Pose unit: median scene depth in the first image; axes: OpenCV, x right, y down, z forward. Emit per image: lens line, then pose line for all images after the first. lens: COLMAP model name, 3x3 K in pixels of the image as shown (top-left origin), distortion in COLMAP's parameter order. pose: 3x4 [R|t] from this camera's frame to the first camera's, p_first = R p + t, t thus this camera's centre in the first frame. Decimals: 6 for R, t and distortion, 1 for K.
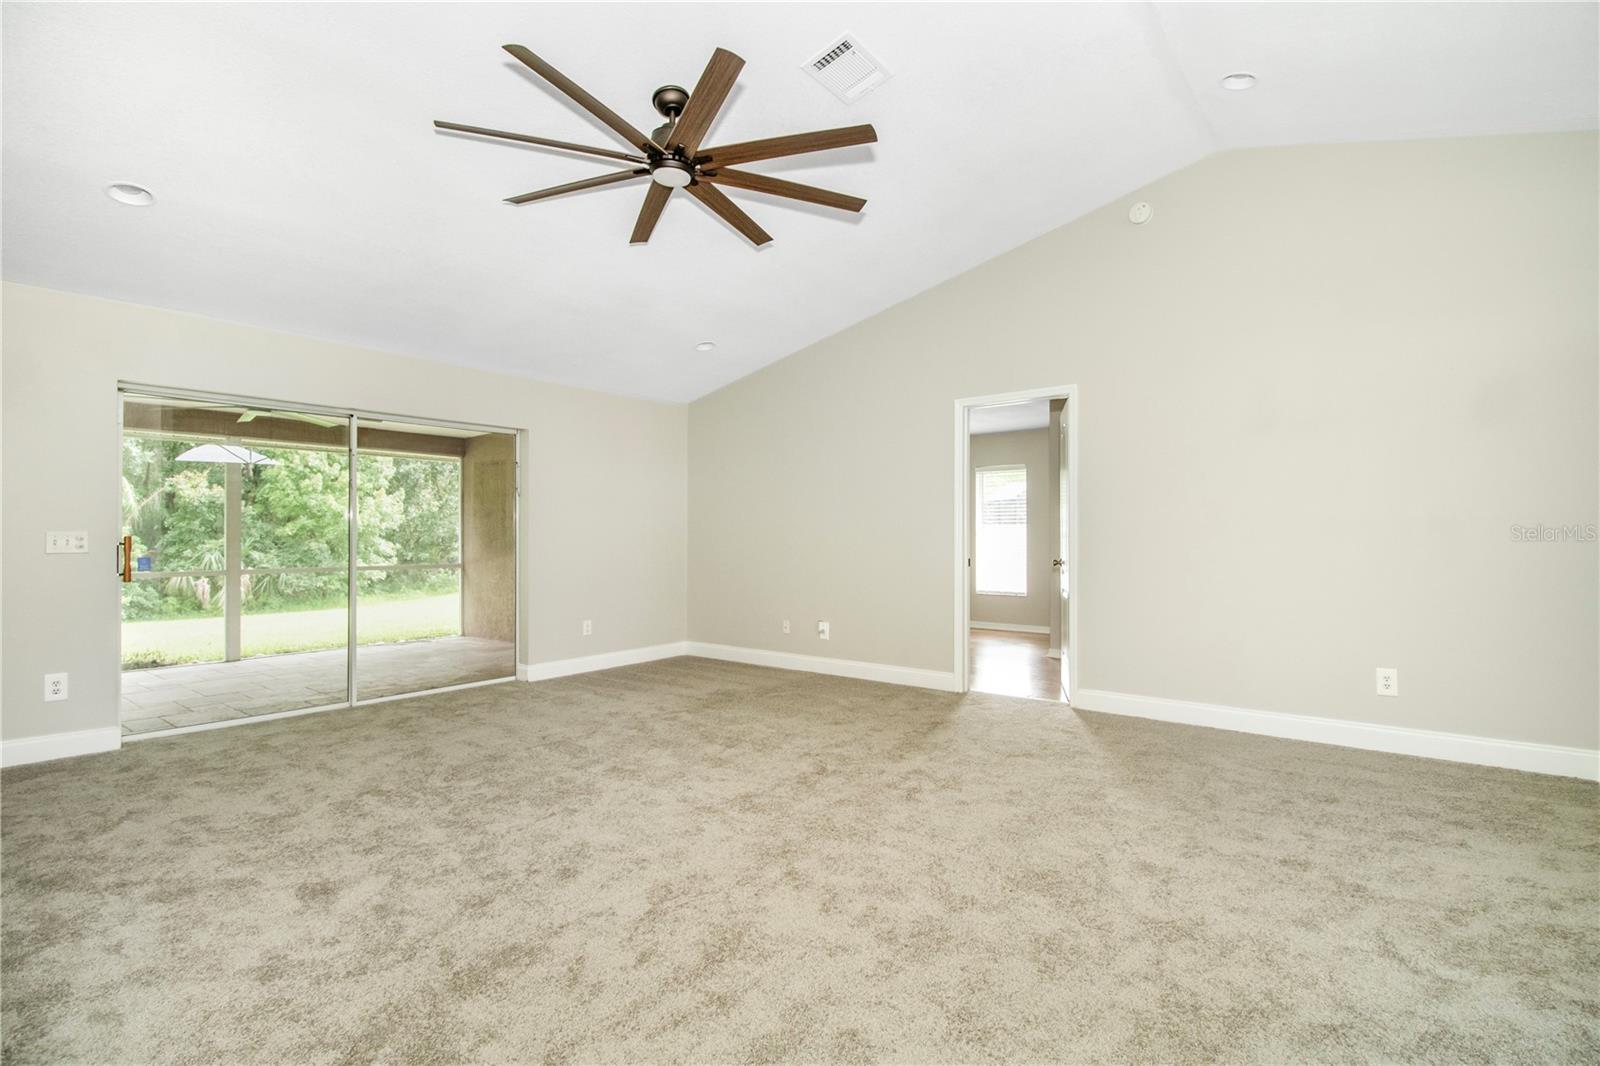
lens RADIAL K [[745.0, 0, 818.5], [0, 745.0, 532.7], [0, 0, 1]] dist [0.002525, -0.011403]
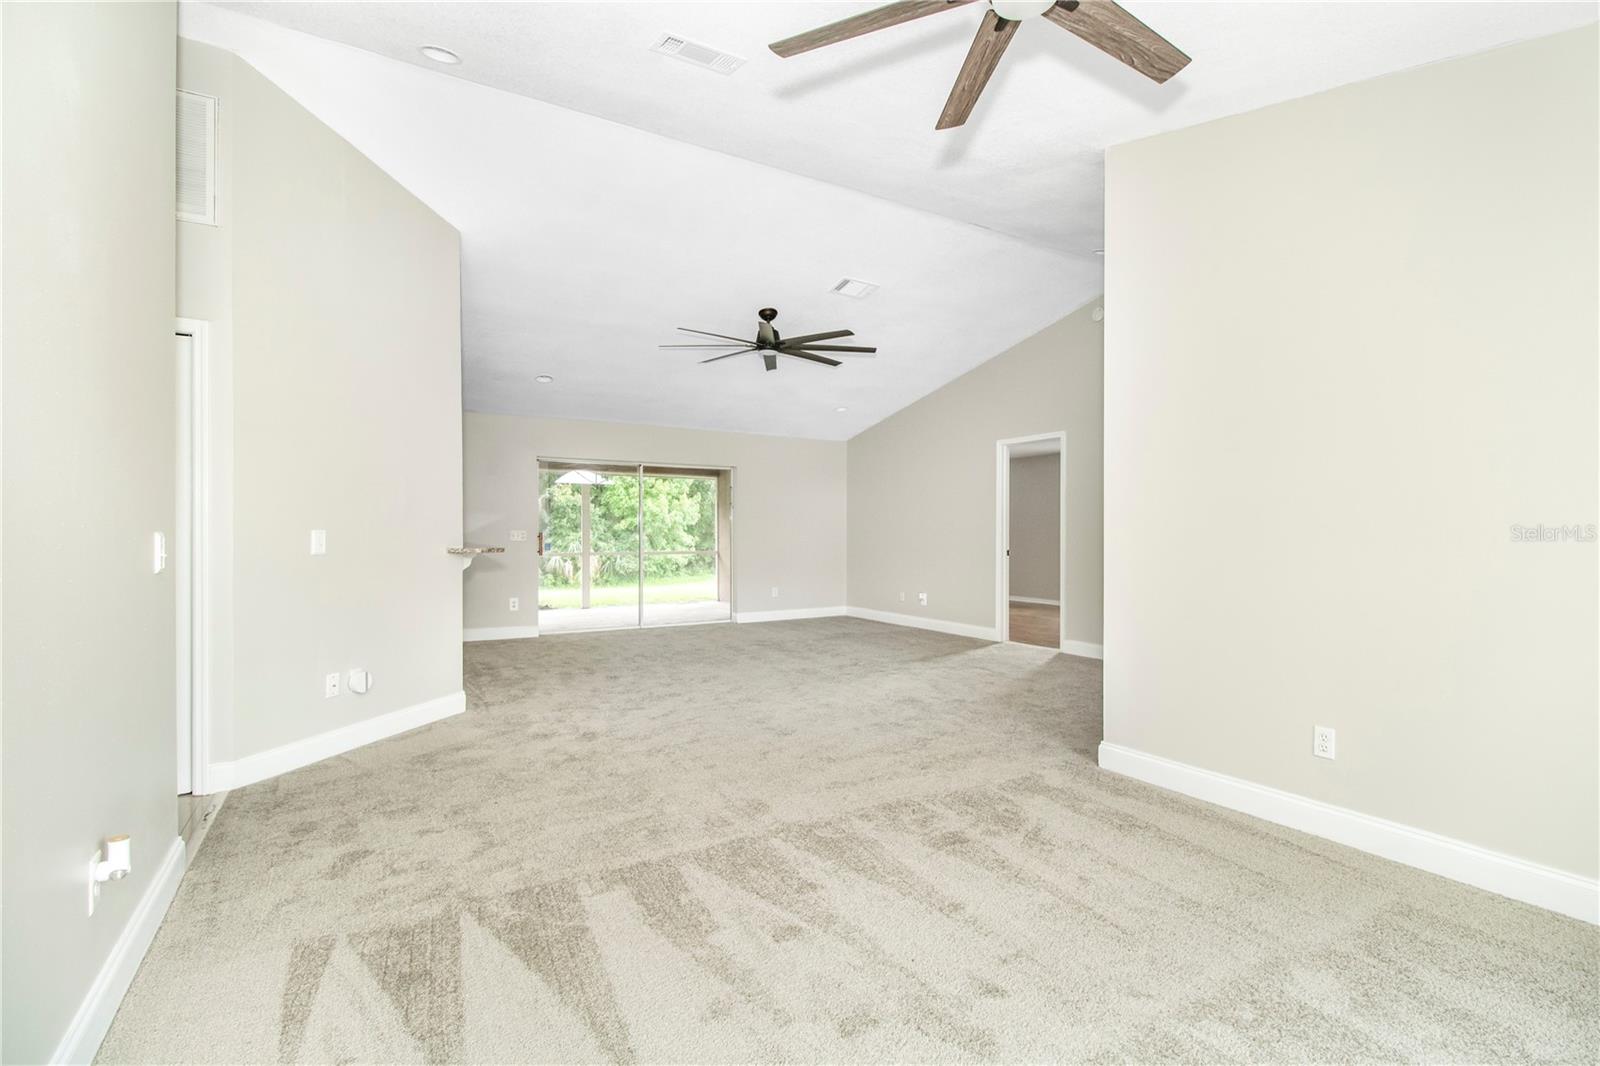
lens RADIAL K [[729.4, 0, 824.7], [0, 729.4, 536.3], [0, 0, 1]] dist [-0.000834, -0.011935]
pose [[0.938326, 0.006547, -0.345690, 0.080362], [-0.002314, 0.999917, 0.012657, -0.002077], [0.345744, -0.011076, 0.938264, -0.100289]]
